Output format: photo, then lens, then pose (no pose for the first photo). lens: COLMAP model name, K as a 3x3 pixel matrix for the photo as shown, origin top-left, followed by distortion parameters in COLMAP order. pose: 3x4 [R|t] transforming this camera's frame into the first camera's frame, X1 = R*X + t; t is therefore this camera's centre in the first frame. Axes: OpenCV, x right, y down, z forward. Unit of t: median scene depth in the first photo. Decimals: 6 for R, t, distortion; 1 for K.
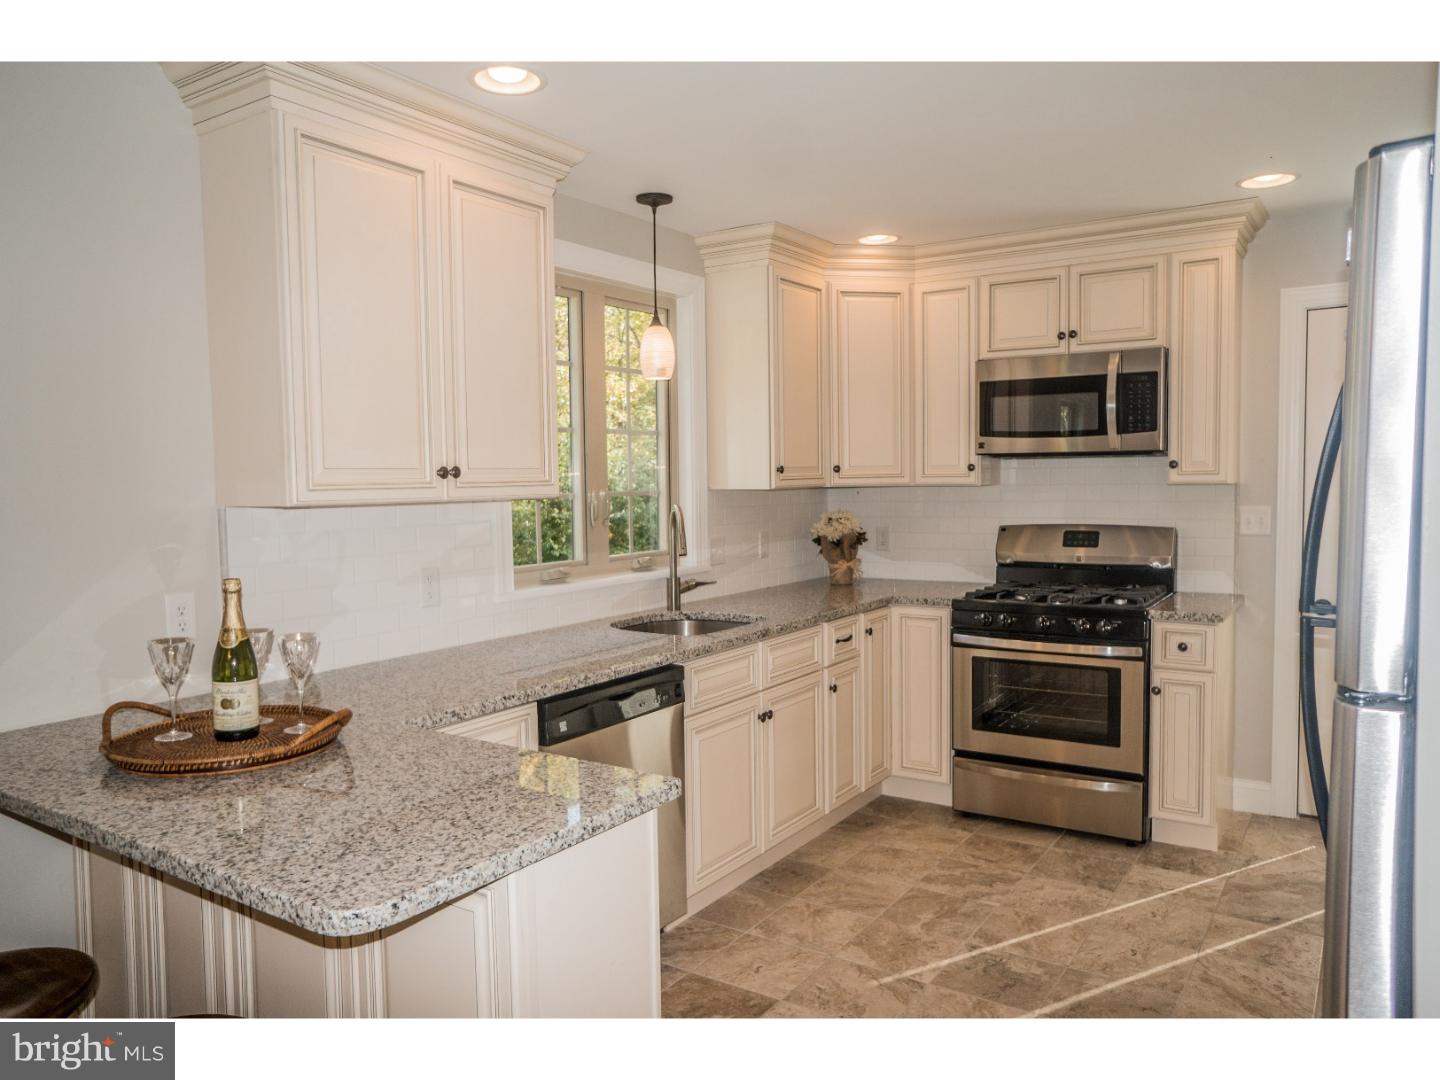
lens RADIAL K [[992.4, 0, 721.3], [0, 992.4, 536.4], [0, 0, 1]] dist [-0.054267, 0.057034]
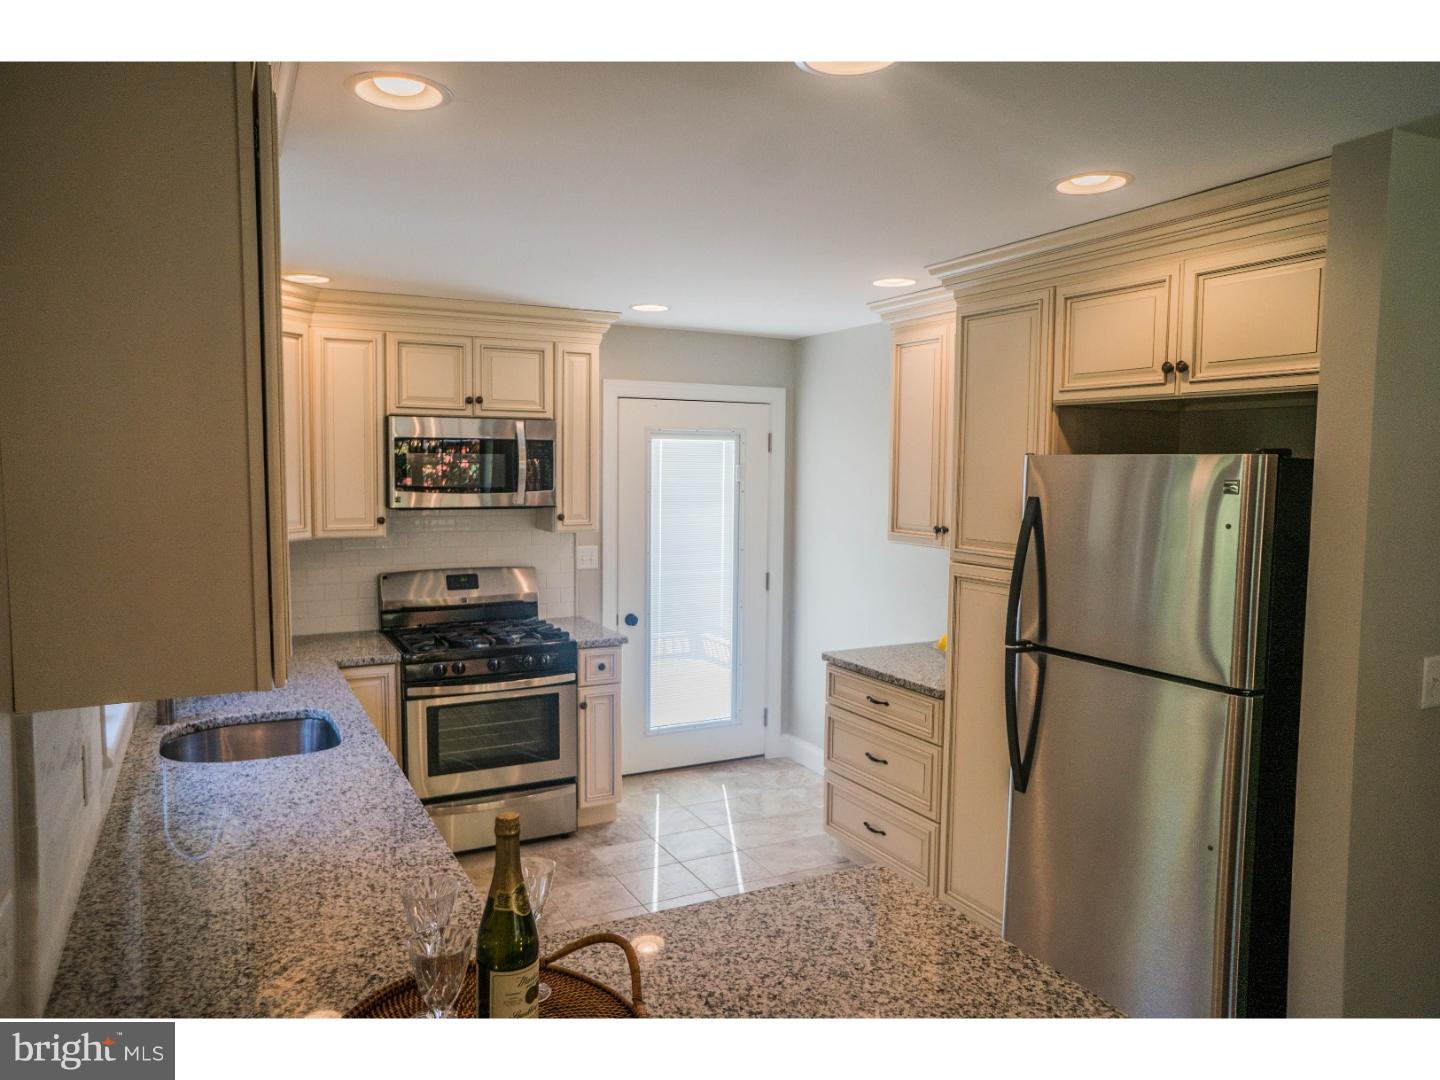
lens RADIAL K [[992.4, 0, 717.9], [0, 992.4, 538.2], [0, 0, 1]] dist [-0.054267, 0.057034]
pose [[0.480108, -0.049649, 0.875803, -0.509043], [0.037800, 0.998641, 0.035892, -0.082761], [-0.876395, 0.015874, 0.481332, 0.241659]]
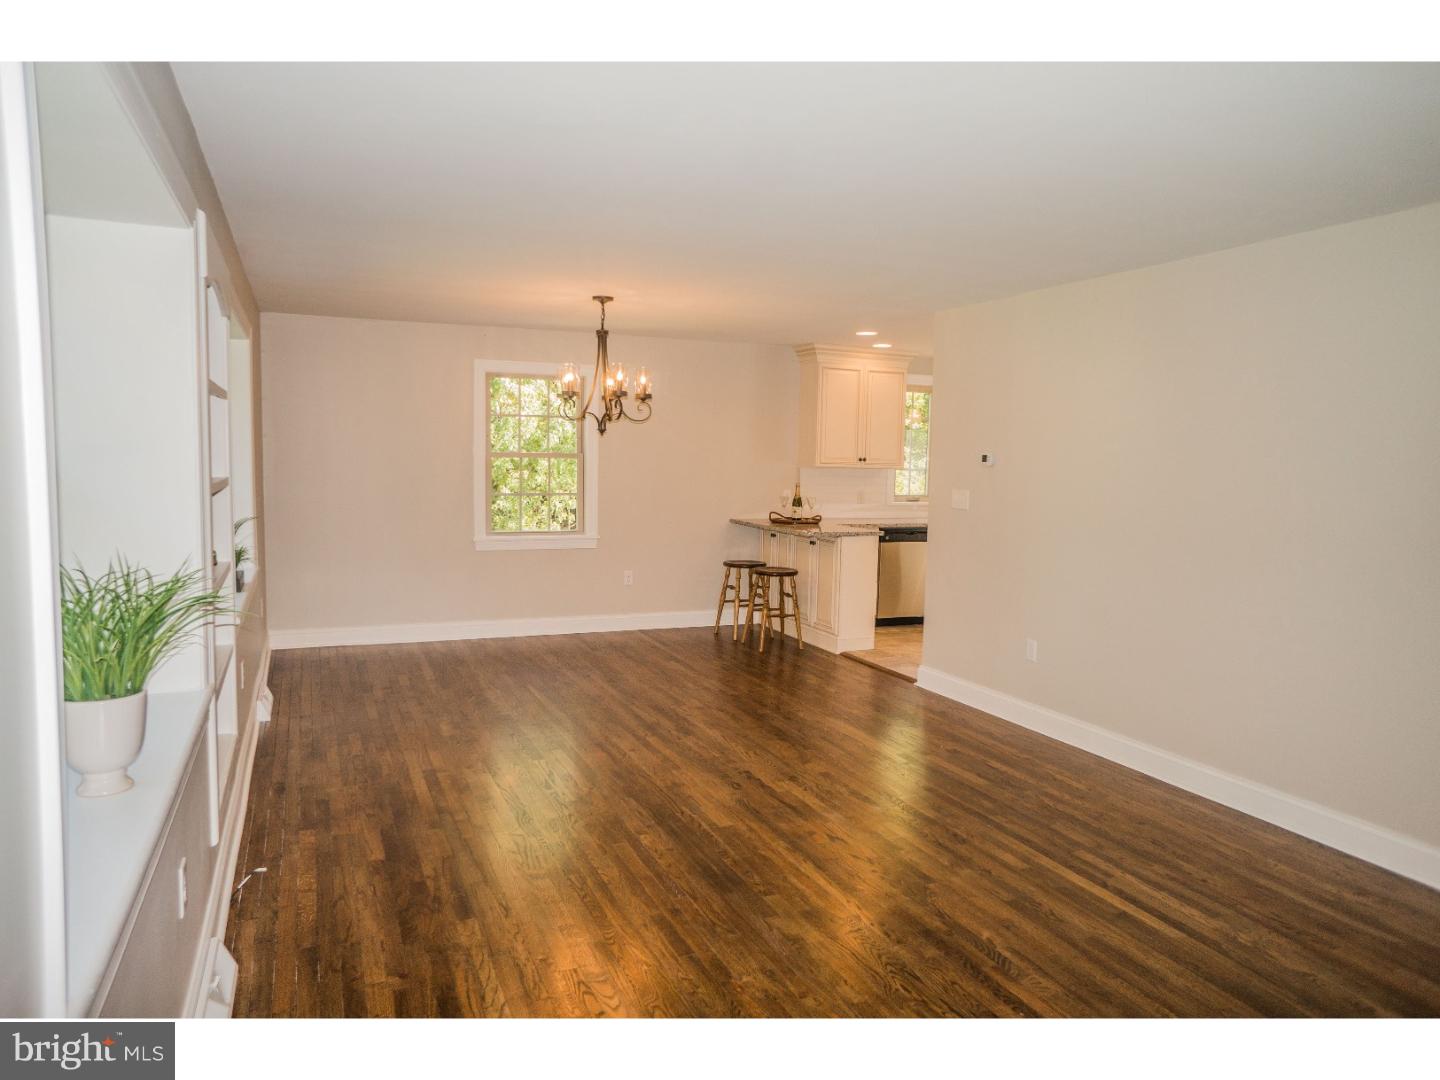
lens RADIAL K [[992.4, 0, 720.8], [0, 992.4, 543.6], [0, 0, 1]] dist [-0.054267, 0.057034]
pose [[0.839570, 0.084215, -0.536684, 0.751846], [-0.067884, 0.996431, 0.050162, 0.053432], [0.538994, -0.005682, 0.842291, -1.359952]]
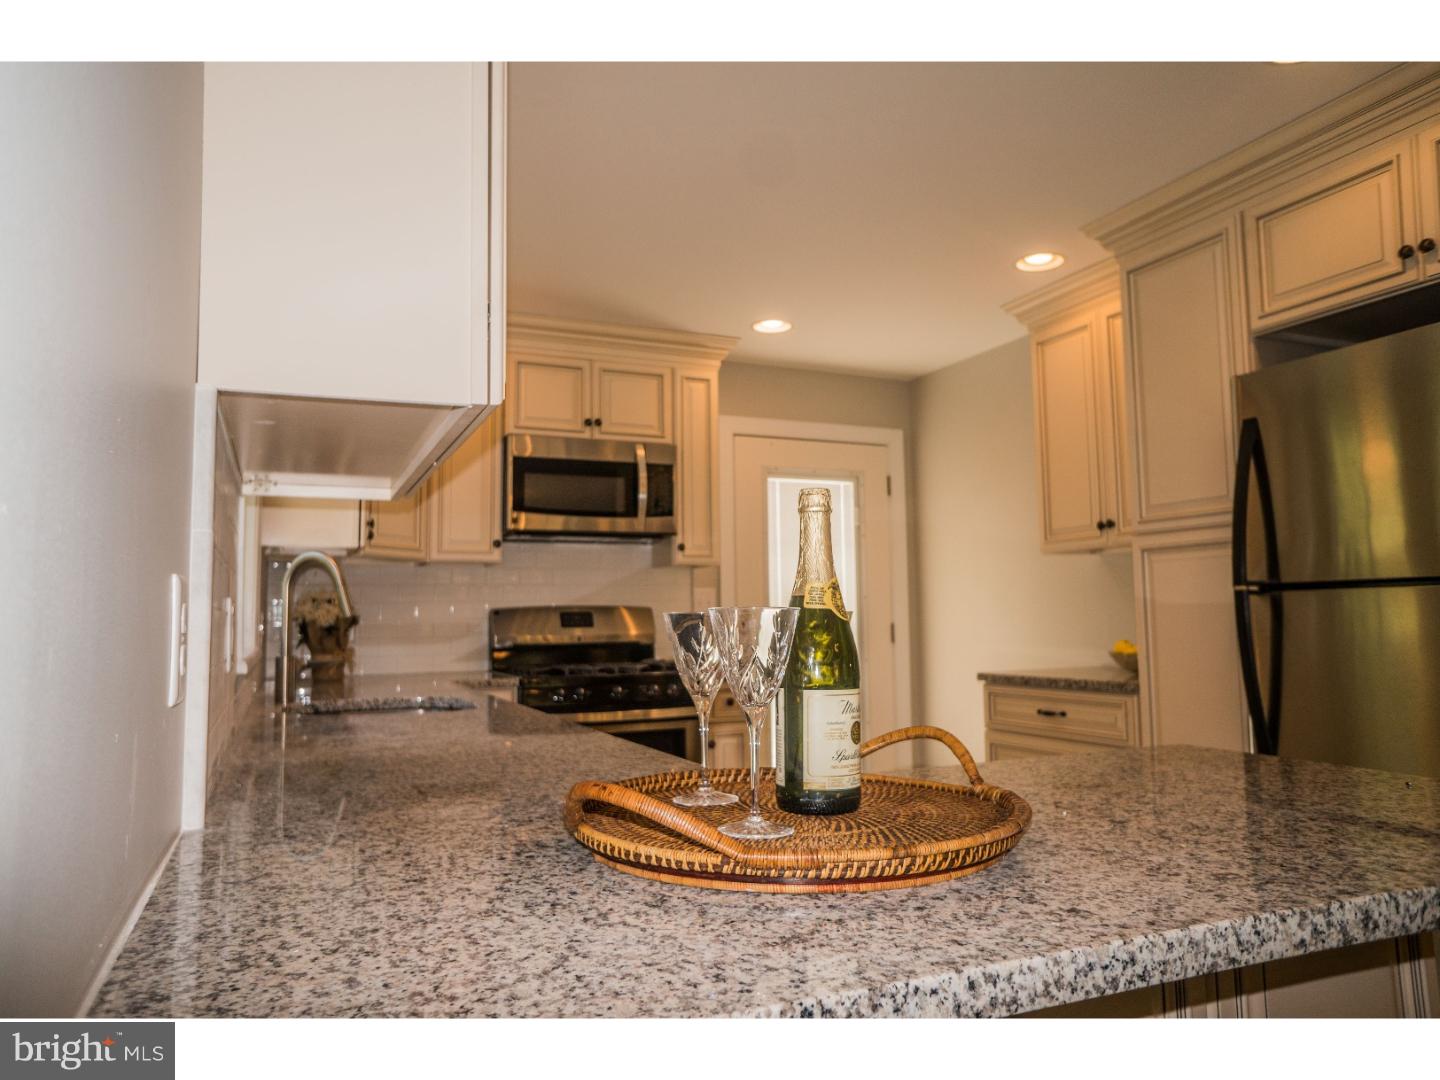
lens RADIAL K [[992.4, 0, 709.3], [0, 992.4, 541.2], [0, 0, 1]] dist [-0.054267, 0.057034]
pose [[0.540325, 0.074443, 0.838157, -0.481584], [0.056705, 0.990593, -0.124537, 0.064223], [-0.839544, 0.114818, 0.531021, 0.355377]]
